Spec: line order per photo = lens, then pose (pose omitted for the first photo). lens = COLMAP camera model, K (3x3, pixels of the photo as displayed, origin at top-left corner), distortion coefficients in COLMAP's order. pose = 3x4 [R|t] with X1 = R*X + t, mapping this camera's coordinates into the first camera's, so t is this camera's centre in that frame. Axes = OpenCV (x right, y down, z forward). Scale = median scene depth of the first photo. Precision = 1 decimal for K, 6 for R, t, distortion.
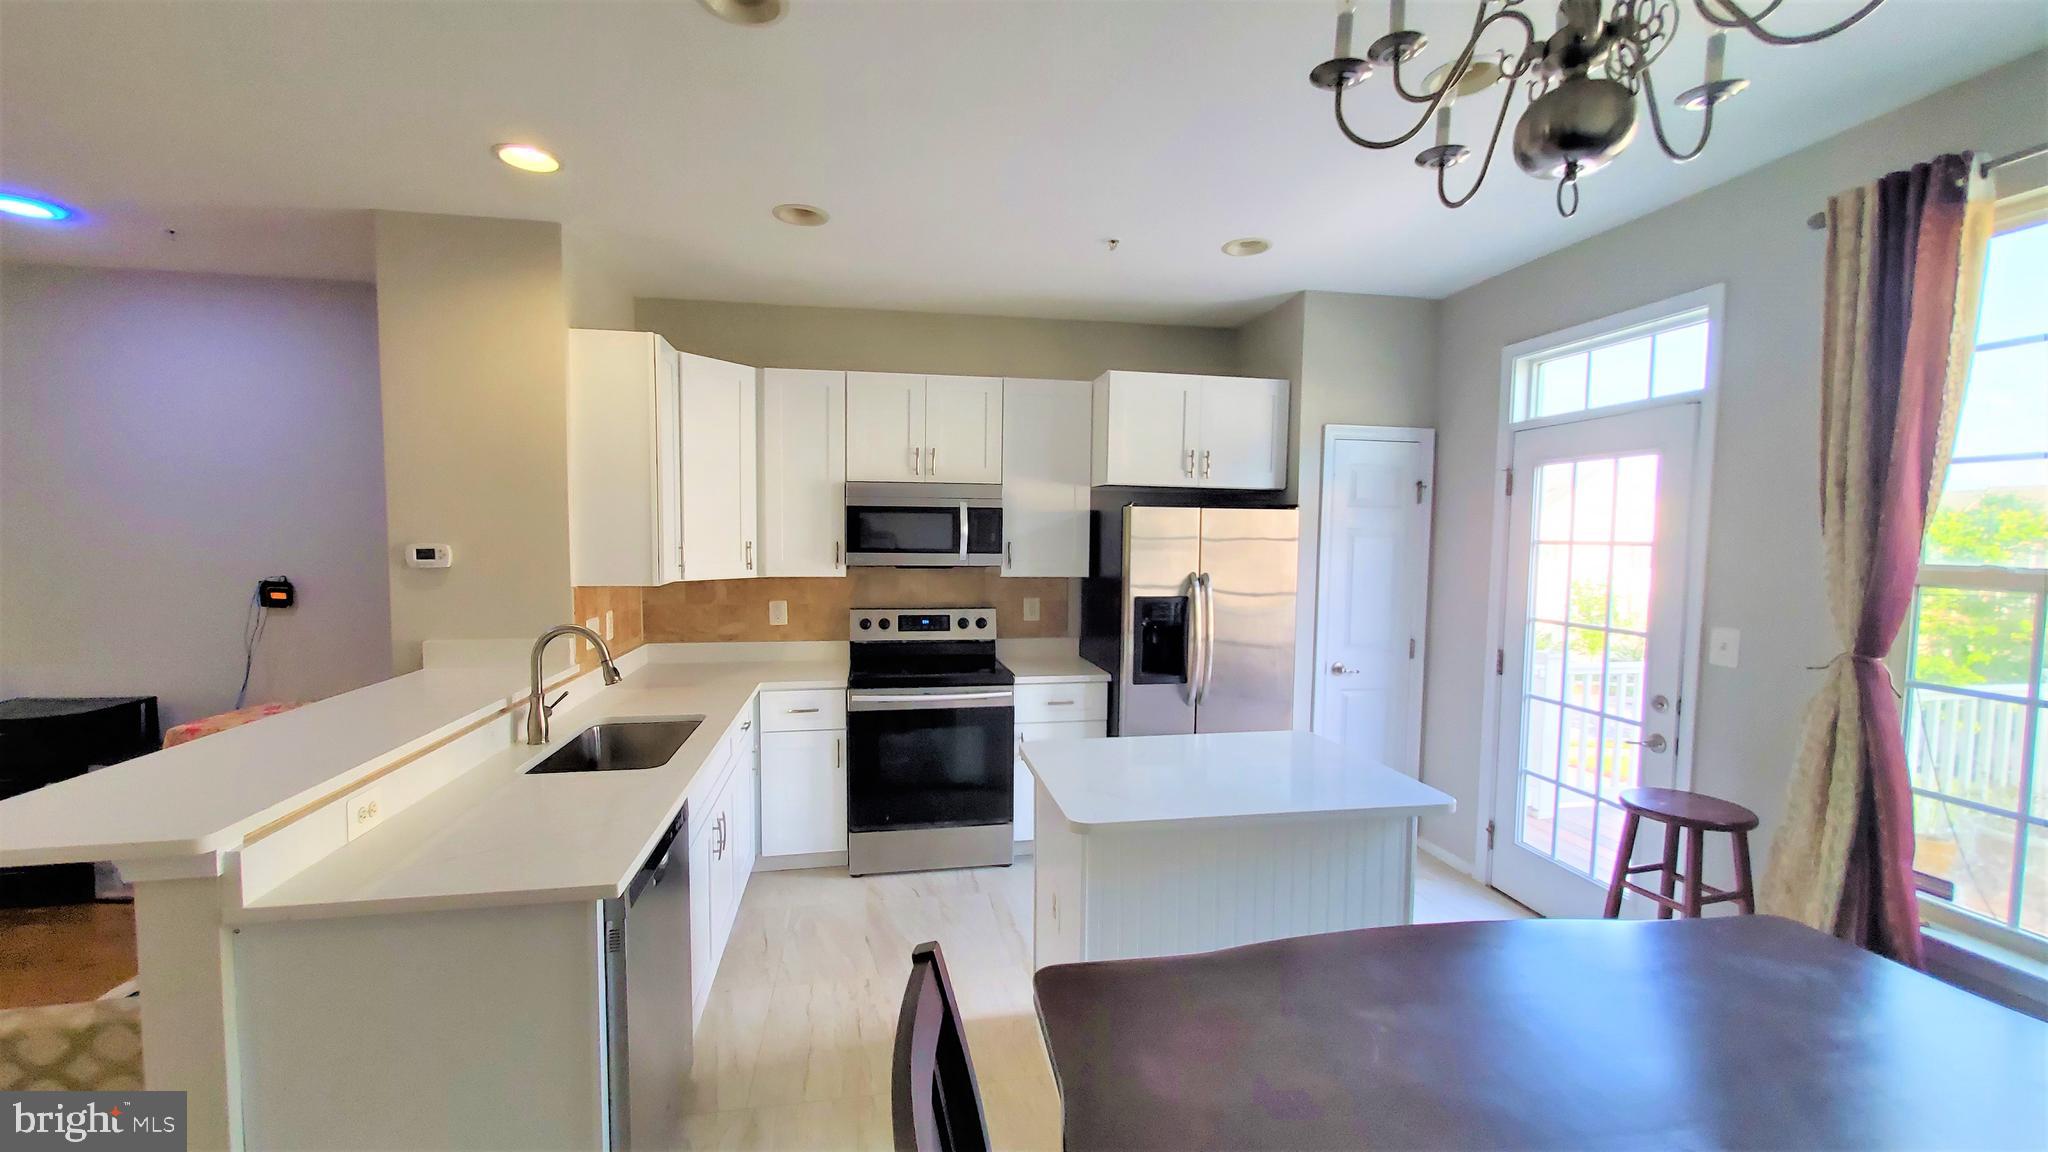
lens RADIAL K [[806.0, 0, 1027.0], [0, 806.0, 591.6], [0, 0, 1]] dist [-0.001345, -0.001465]
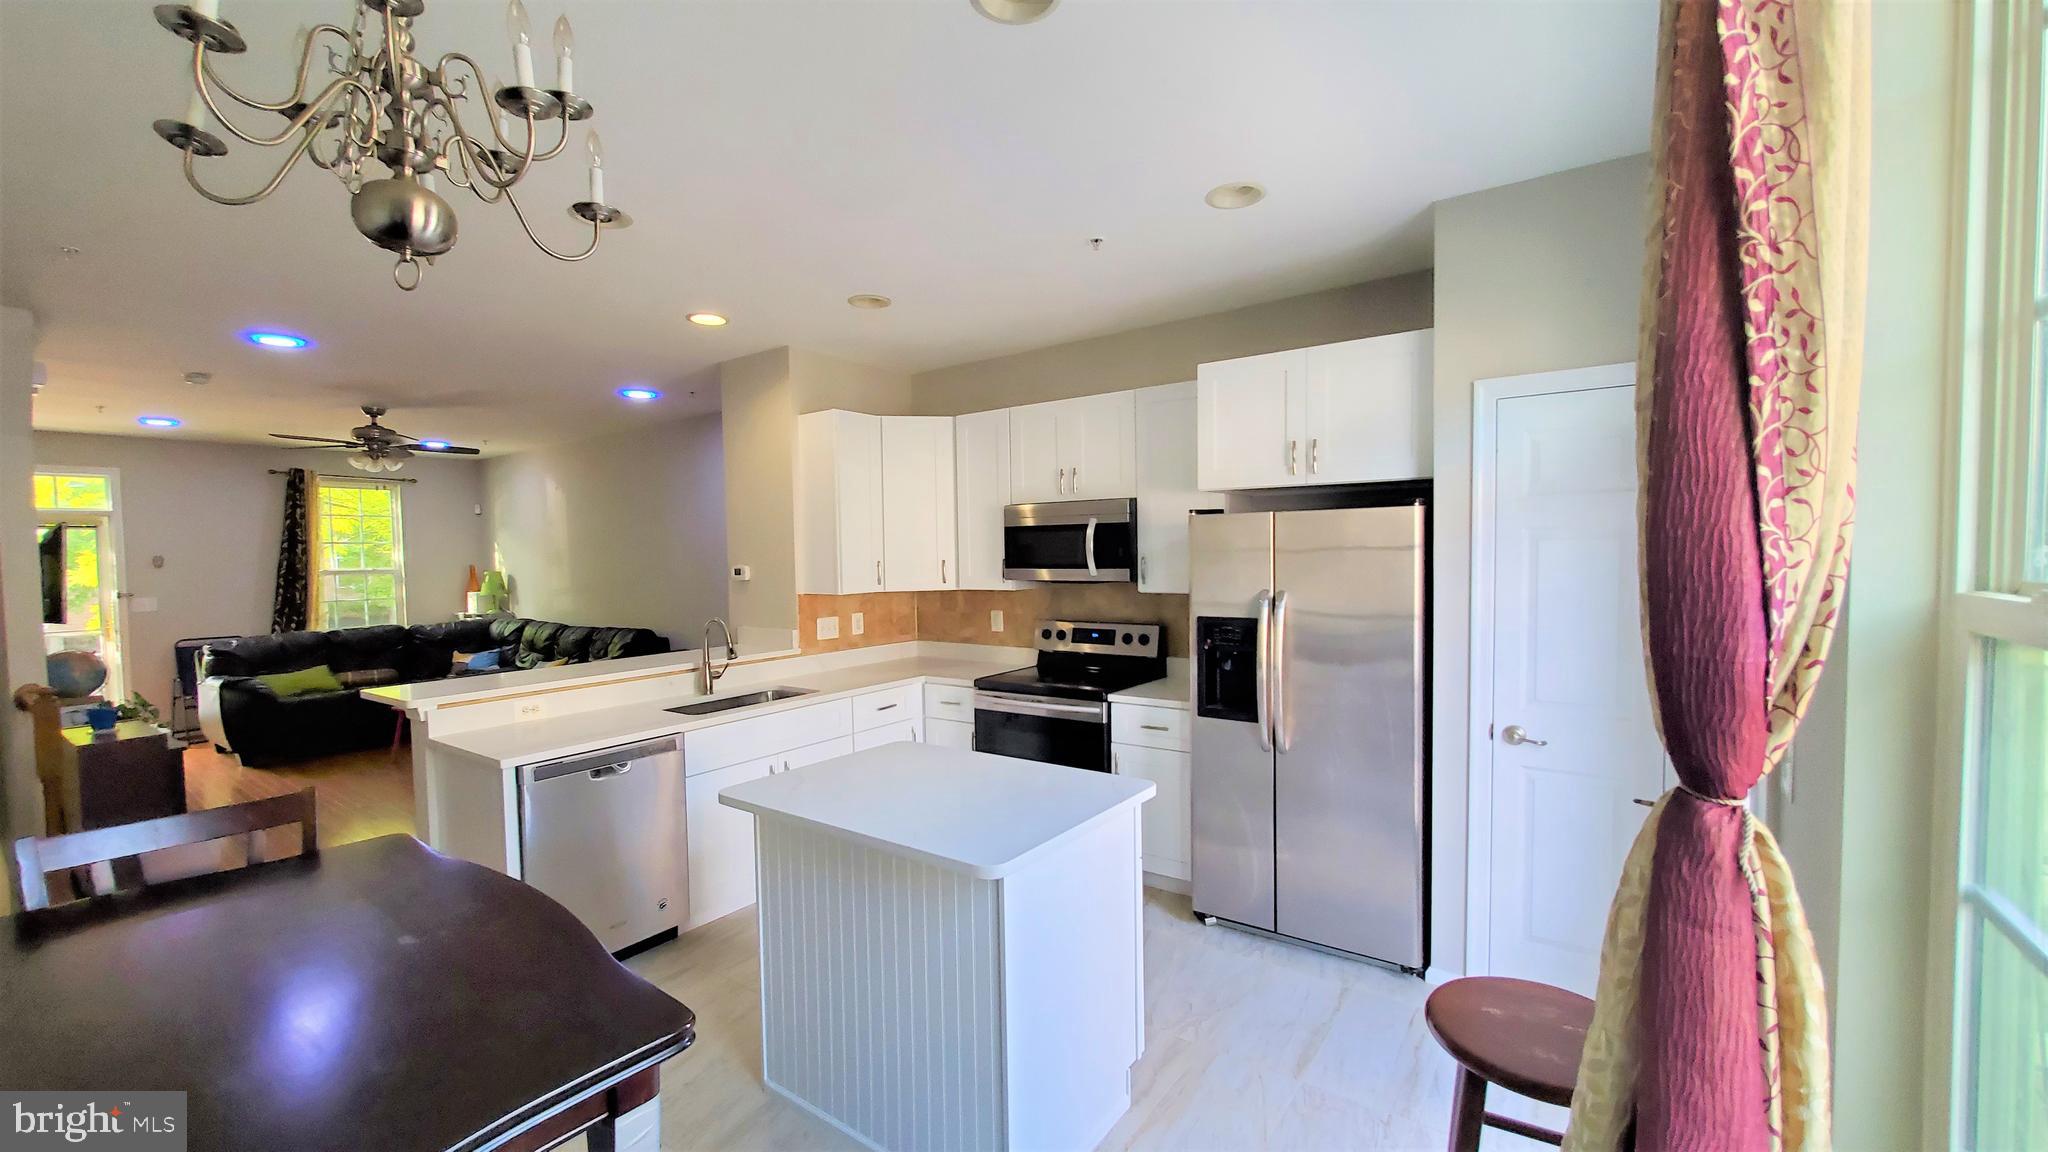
lens RADIAL K [[806.0, 0, 1029.1], [0, 806.0, 596.8], [0, 0, 1]] dist [-0.001345, -0.001465]
pose [[0.695344, 0.017268, -0.718470, 0.608075], [-0.028148, 0.999599, -0.003216, -0.006615], [0.718126, 0.022460, 0.695551, 0.238751]]
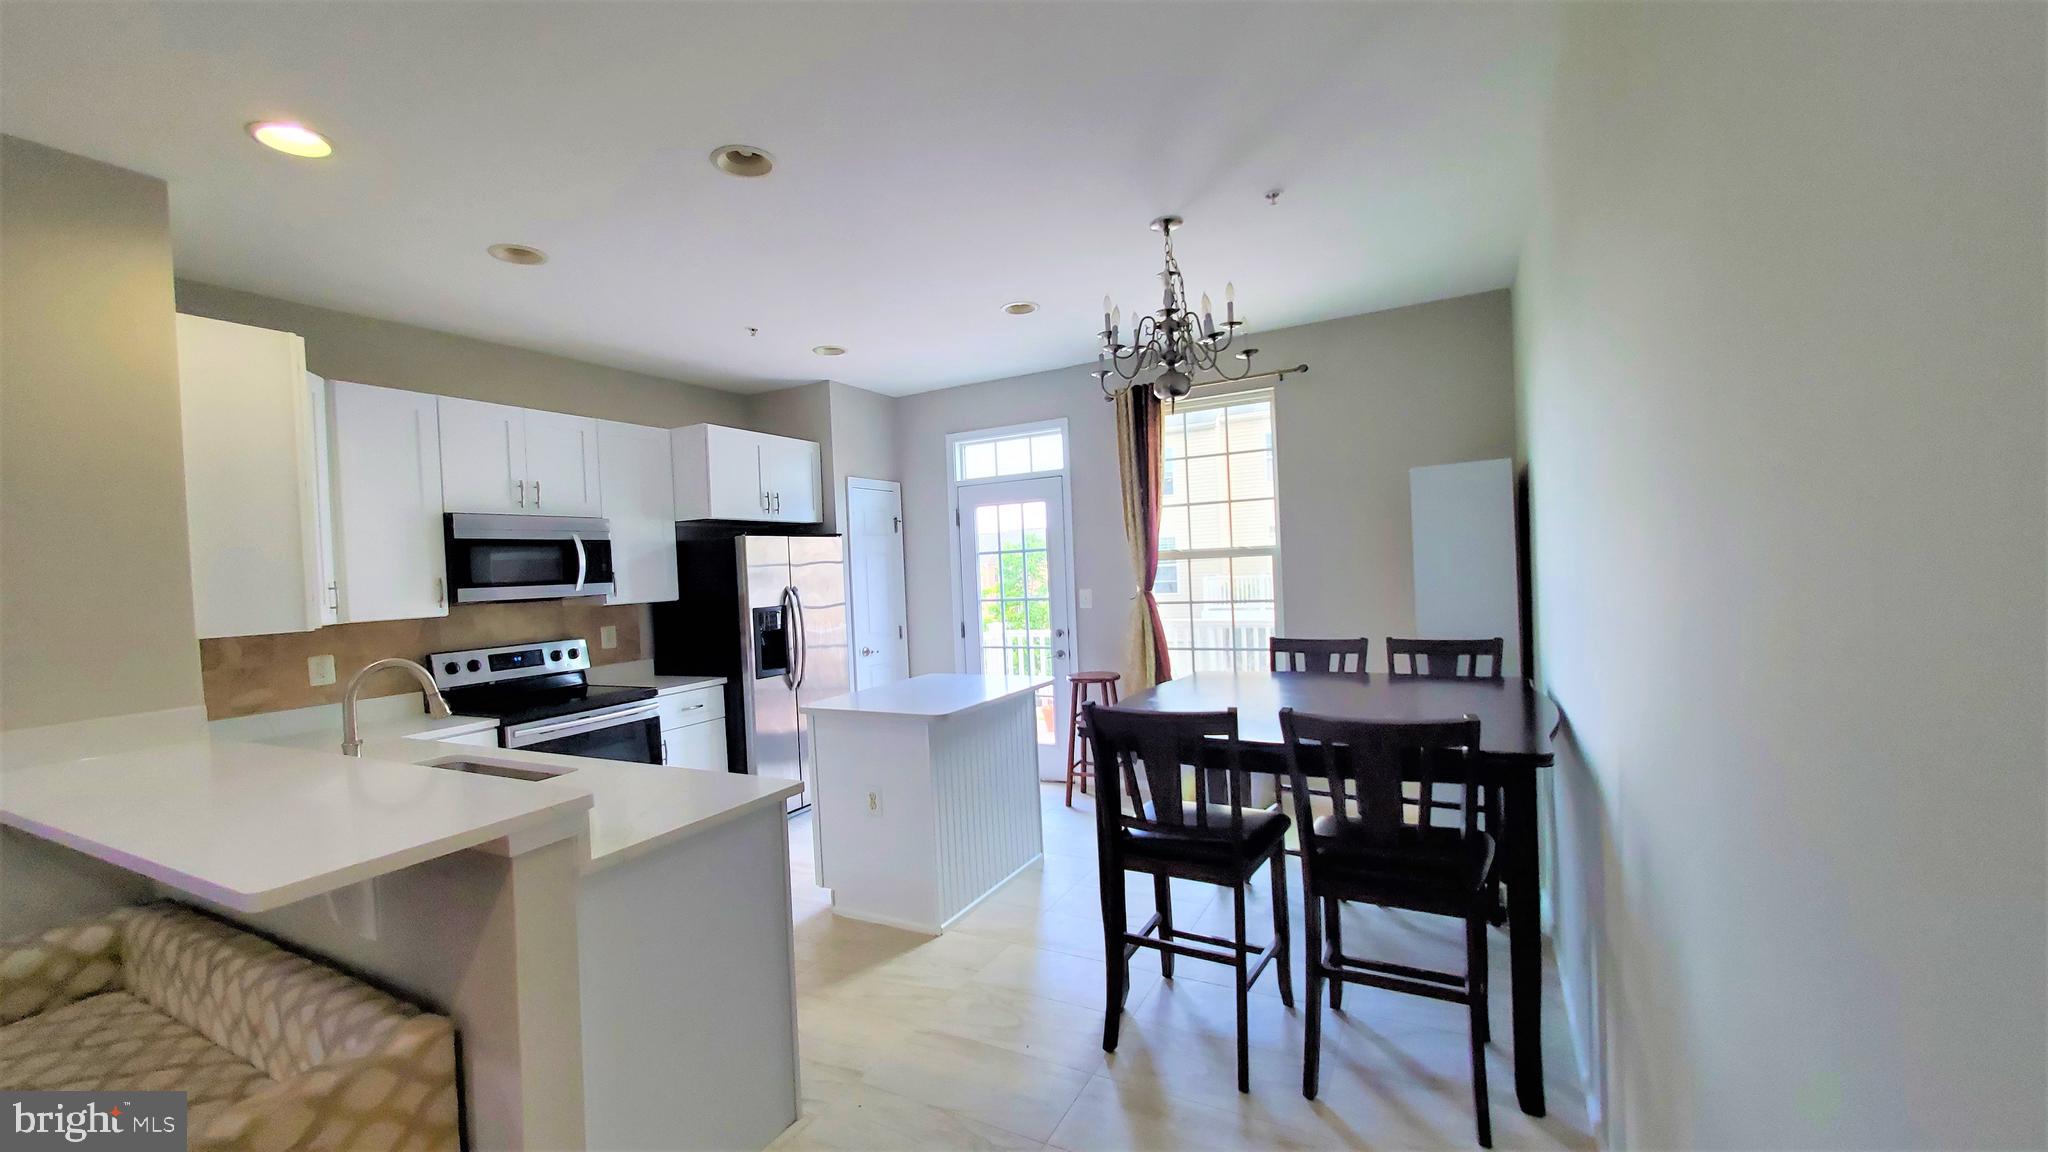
lens RADIAL K [[806.0, 0, 1018.0], [0, 806.0, 590.1], [0, 0, 1]] dist [-0.001345, -0.001465]
pose [[0.624233, -0.062155, 0.778762, -0.544284], [0.108247, 0.994096, -0.007426, 0.030376], [-0.773703, 0.088934, 0.627276, -0.088099]]
